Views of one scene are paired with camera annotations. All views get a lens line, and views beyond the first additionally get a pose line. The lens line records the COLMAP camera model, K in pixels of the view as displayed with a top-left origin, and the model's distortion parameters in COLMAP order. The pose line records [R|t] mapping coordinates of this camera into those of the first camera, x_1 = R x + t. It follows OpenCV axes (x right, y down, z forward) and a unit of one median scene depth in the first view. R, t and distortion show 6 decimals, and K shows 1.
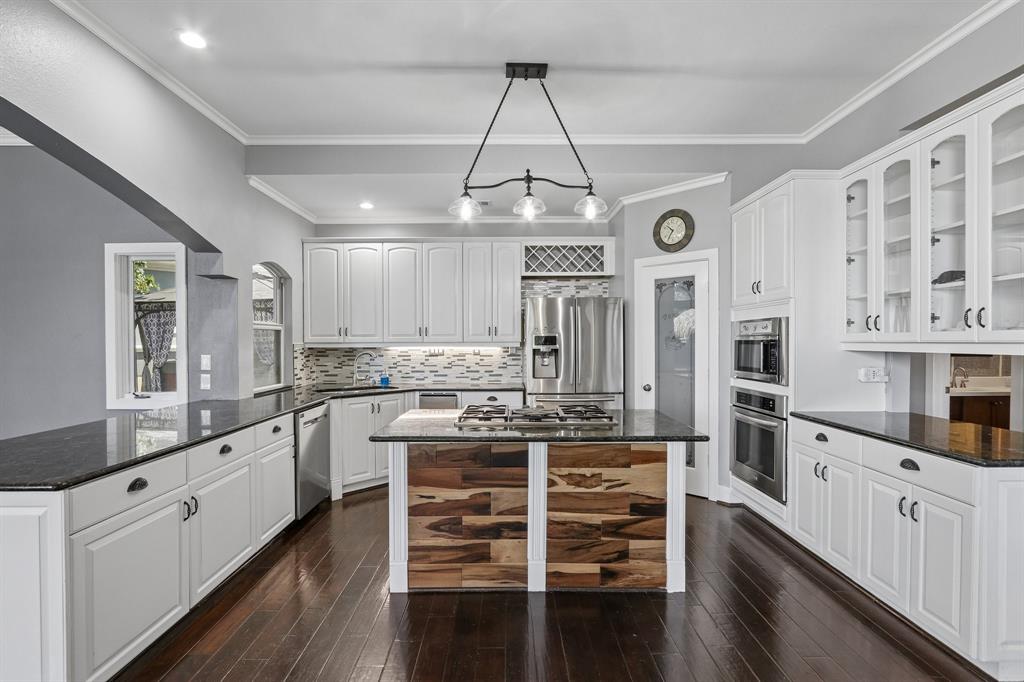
lens RADIAL K [[470.7, 0, 513.0], [0, 470.7, 345.6], [0, 0, 1]] dist [-0.015242, 0.000813]
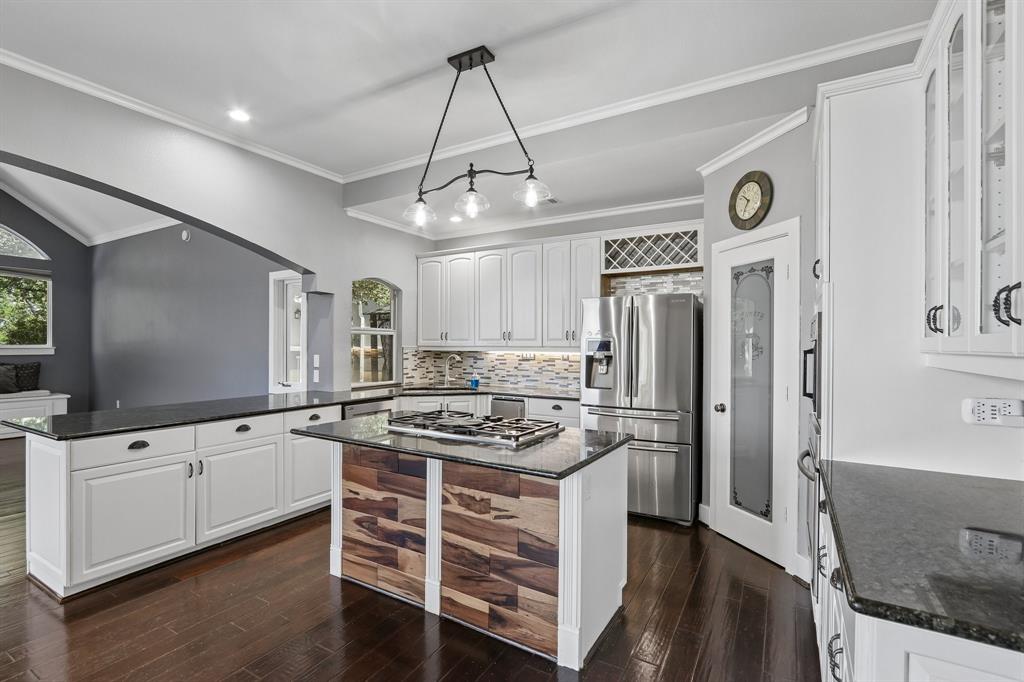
lens RADIAL K [[470.7, 0, 513.0], [0, 470.7, 345.6], [0, 0, 1]] dist [-0.015242, 0.000813]
pose [[0.857209, 0.007860, -0.514909, 0.590442], [-0.012333, 0.999910, -0.005268, -0.007045], [0.514821, 0.010866, 0.857229, 0.241920]]
